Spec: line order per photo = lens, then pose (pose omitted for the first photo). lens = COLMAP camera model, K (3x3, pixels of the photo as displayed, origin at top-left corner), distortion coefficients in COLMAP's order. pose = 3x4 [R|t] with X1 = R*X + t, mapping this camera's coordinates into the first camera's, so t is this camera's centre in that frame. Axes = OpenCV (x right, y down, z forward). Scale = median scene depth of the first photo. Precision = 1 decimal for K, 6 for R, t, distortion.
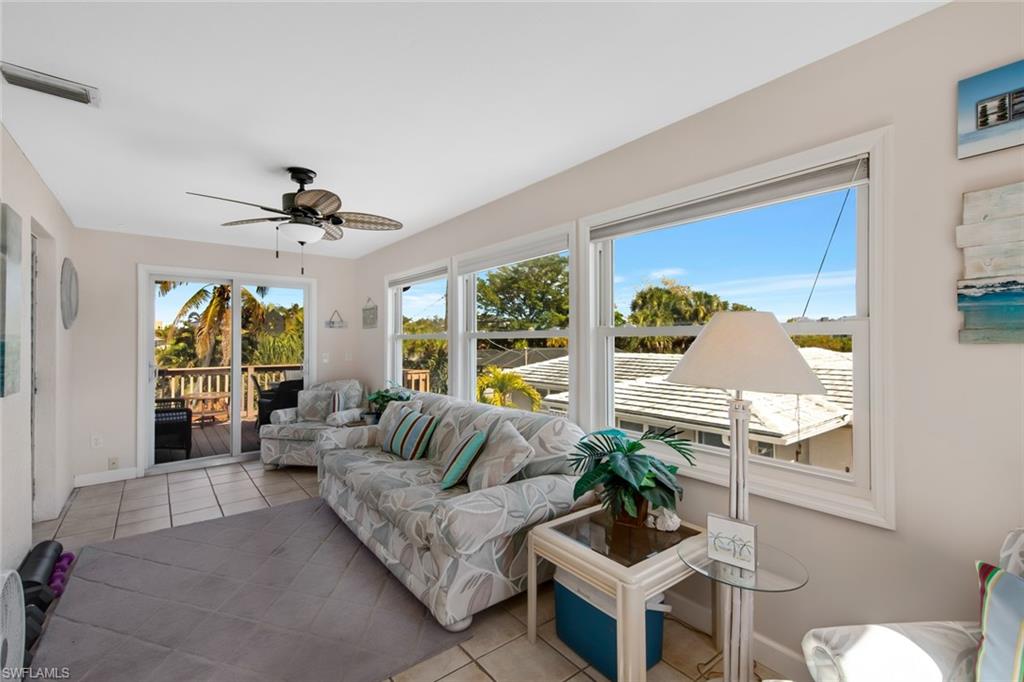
lens RADIAL K [[449.9, 0, 512.0], [0, 449.9, 341.0], [0, 0, 1]] dist [0.000395, -0.000025]
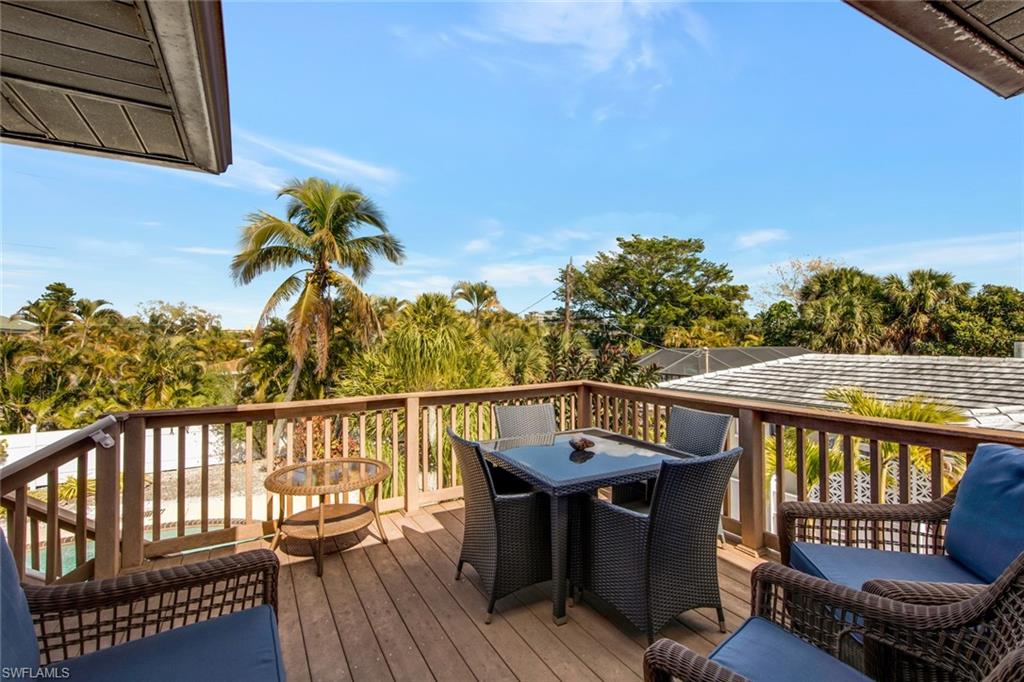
lens RADIAL K [[420.7, 0, 506.5], [0, 420.7, 337.4], [0, 0, 1]] dist [0.016315, -0.000155]
pose [[0.994210, -0.007261, -0.107206, -0.174947], [0.006459, 0.999949, -0.007819, 0.000778], [0.107257, 0.007082, 0.994206, 0.223755]]
